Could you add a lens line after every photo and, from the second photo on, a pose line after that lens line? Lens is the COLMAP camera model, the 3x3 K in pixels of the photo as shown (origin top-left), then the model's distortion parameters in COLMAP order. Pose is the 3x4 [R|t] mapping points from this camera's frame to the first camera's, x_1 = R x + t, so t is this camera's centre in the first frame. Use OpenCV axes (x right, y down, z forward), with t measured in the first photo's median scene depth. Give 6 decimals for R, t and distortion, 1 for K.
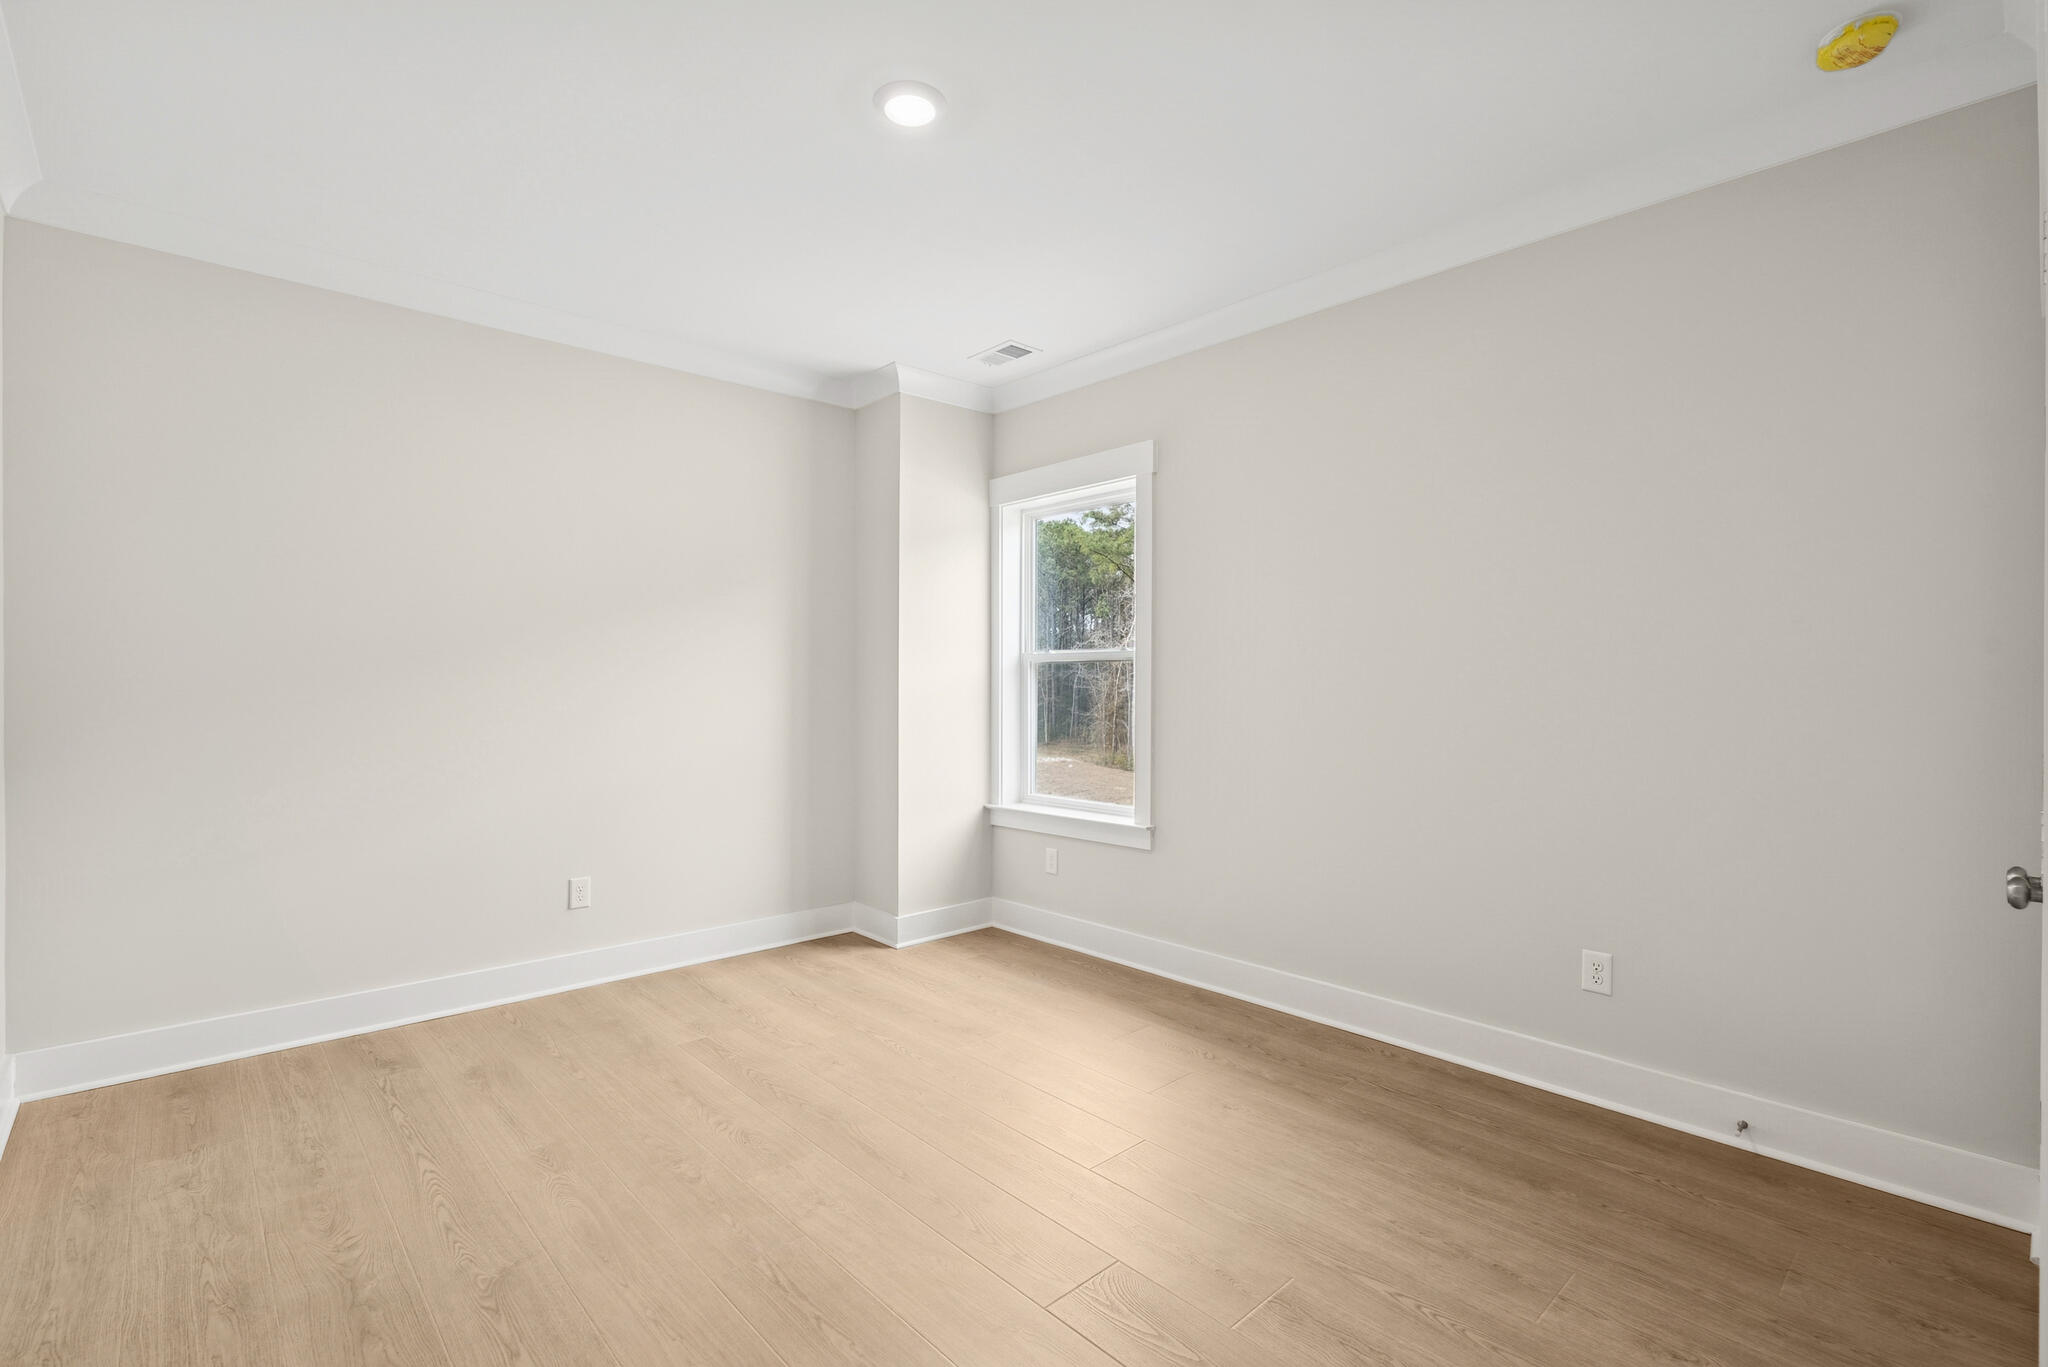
lens RADIAL K [[930.6, 0, 1022.3], [0, 930.6, 682.7], [0, 0, 1]] dist [0.000204, 0.000016]
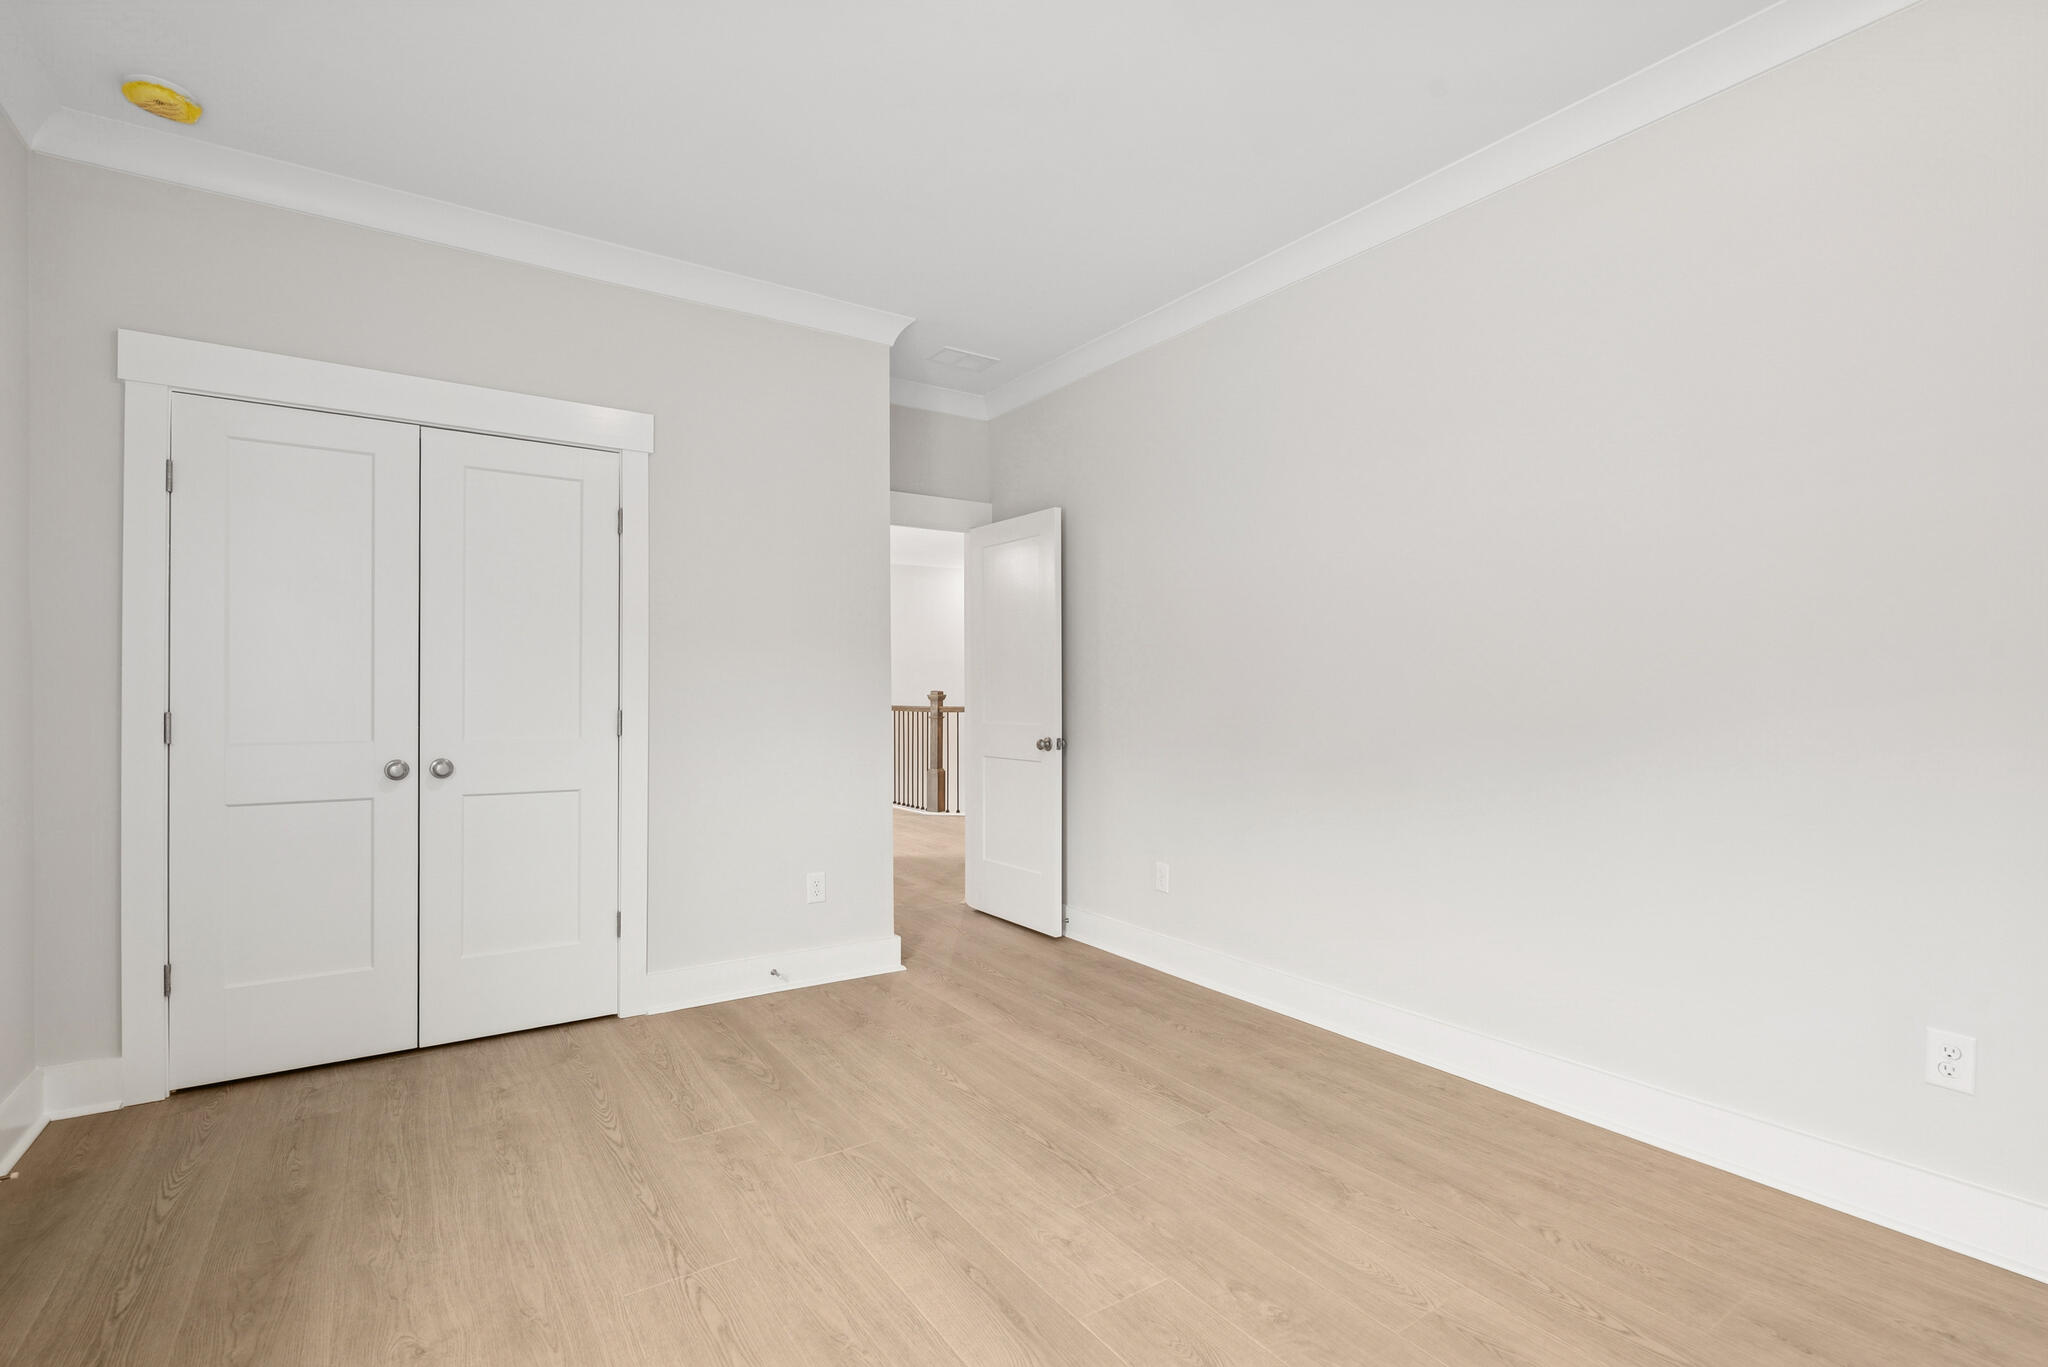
lens RADIAL K [[930.6, 0, 1023.7], [0, 930.6, 690.0], [0, 0, 1]] dist [0.000204, 0.000016]
pose [[-0.989037, 0.000639, 0.147666, -0.319058], [0.000052, 0.999992, -0.003982, 0.045121], [-0.147667, -0.003930, -0.989029, 1.952775]]
